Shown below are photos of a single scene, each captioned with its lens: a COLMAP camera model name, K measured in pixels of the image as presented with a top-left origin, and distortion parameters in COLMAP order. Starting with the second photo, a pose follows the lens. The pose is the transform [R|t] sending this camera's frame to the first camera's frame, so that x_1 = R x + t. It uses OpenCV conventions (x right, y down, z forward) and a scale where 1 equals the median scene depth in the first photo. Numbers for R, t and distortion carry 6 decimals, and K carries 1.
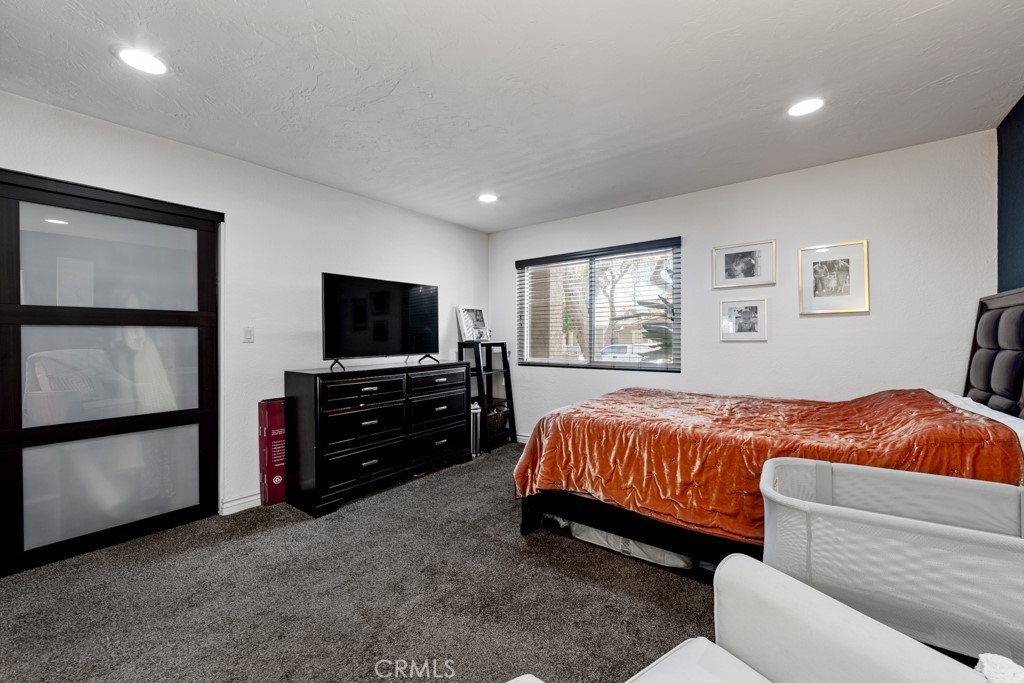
lens RADIAL K [[404.6, 0, 514.5], [0, 404.6, 338.4], [0, 0, 1]] dist [-0.002424, -0.000523]
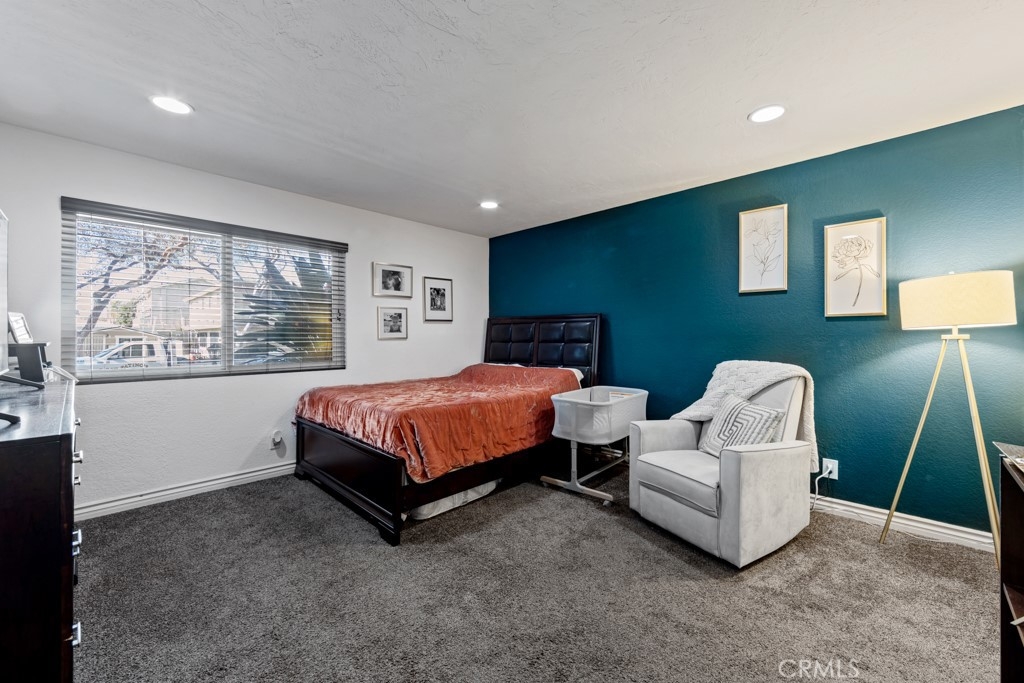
lens RADIAL K [[404.6, 0, 509.1], [0, 404.6, 336.9], [0, 0, 1]] dist [-0.002424, -0.000523]
pose [[0.111951, 0.000341, 0.993714, -0.692522], [-0.000175, 1.000000, -0.000323, -0.000769], [-0.993714, -0.000138, 0.111951, 0.493223]]
